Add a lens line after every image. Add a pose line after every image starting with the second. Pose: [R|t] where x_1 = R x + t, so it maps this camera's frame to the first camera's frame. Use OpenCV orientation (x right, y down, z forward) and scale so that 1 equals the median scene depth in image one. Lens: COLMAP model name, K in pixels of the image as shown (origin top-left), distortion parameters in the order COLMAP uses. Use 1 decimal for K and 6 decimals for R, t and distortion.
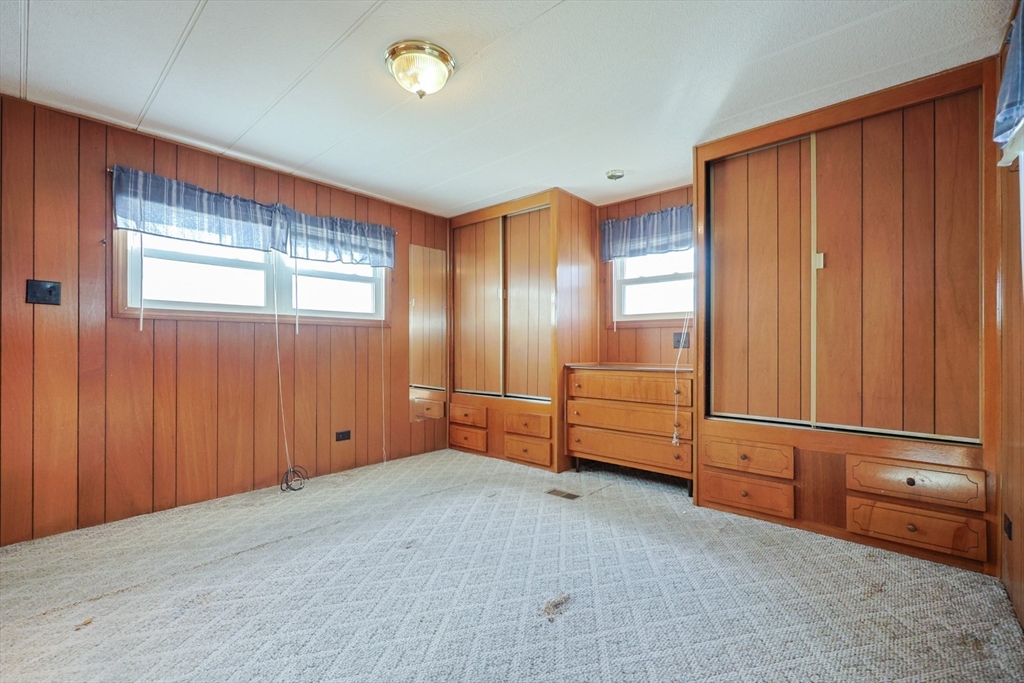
lens RADIAL K [[422.7, 0, 513.6], [0, 422.7, 347.9], [0, 0, 1]] dist [-0.002006, 0.000607]
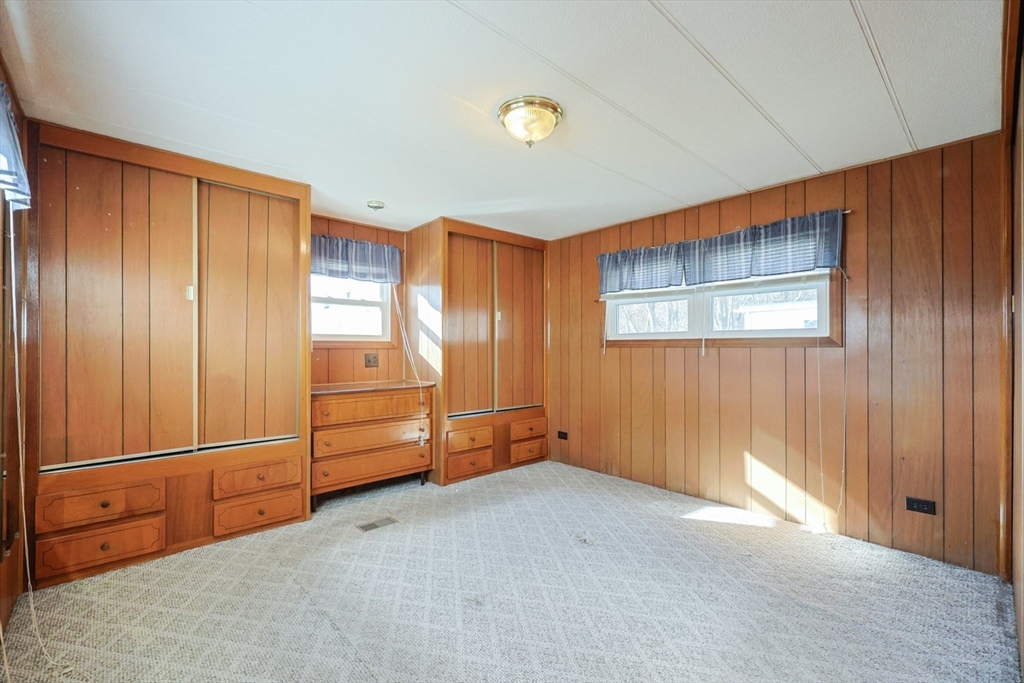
lens RADIAL K [[422.7, 0, 513.6], [0, 422.7, 347.9], [0, 0, 1]] dist [-0.002006, 0.000607]
pose [[0.141229, 0.001121, 0.989976, -0.761332], [0.003565, 0.999992, -0.001641, -0.054111], [-0.989970, 0.003761, 0.141224, 0.522575]]
